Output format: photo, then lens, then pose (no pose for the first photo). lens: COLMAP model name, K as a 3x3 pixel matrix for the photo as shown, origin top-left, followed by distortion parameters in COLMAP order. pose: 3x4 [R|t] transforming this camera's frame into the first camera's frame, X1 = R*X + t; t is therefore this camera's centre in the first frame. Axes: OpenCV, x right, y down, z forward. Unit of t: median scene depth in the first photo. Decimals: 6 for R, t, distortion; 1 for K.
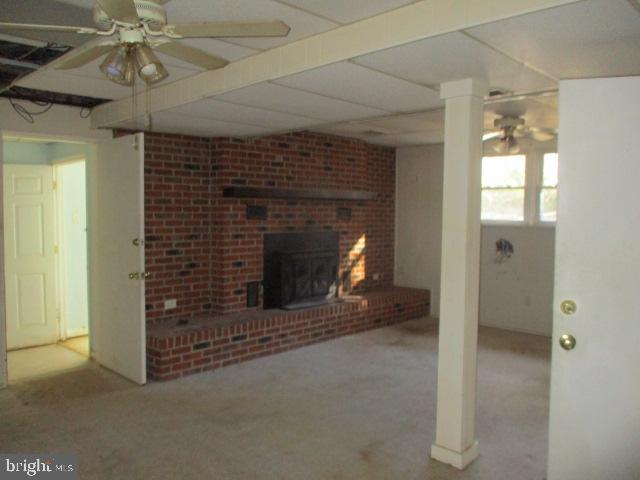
lens RADIAL K [[535.8, 0, 325.3], [0, 535.8, 254.9], [0, 0, 1]] dist [-0.012542, -0.008503]
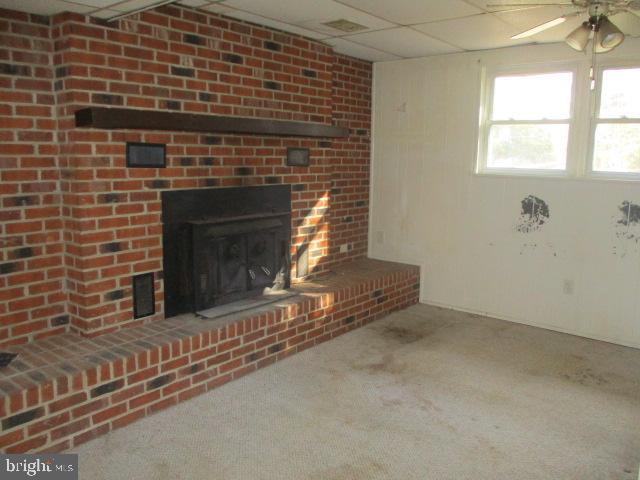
lens RADIAL K [[535.8, 0, 322.2], [0, 535.8, 240.0], [0, 0, 1]] dist [-0.012542, -0.008503]
pose [[0.996763, -0.007119, 0.080075, 0.012991], [0.000730, 0.996831, 0.079543, -0.033590], [-0.080388, -0.079227, 0.993610, 0.396159]]
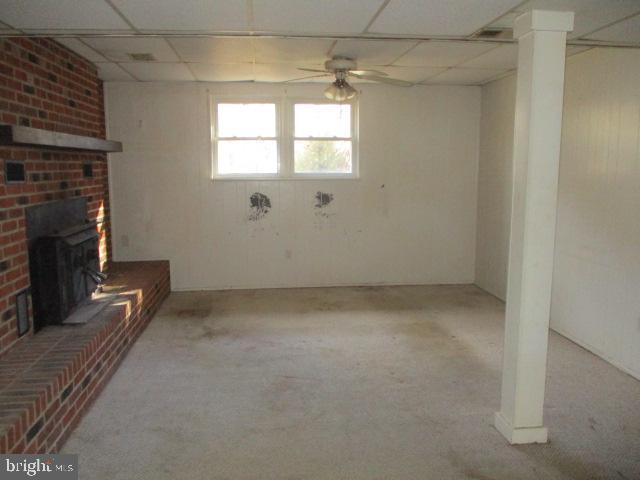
lens RADIAL K [[535.8, 0, 323.4], [0, 535.8, 237.1], [0, 0, 1]] dist [-0.012542, -0.008503]
pose [[0.642645, -0.120112, 0.756690, -0.346708], [0.077059, 0.992760, 0.092139, -0.036393], [-0.762279, -0.000903, 0.647248, 0.366483]]
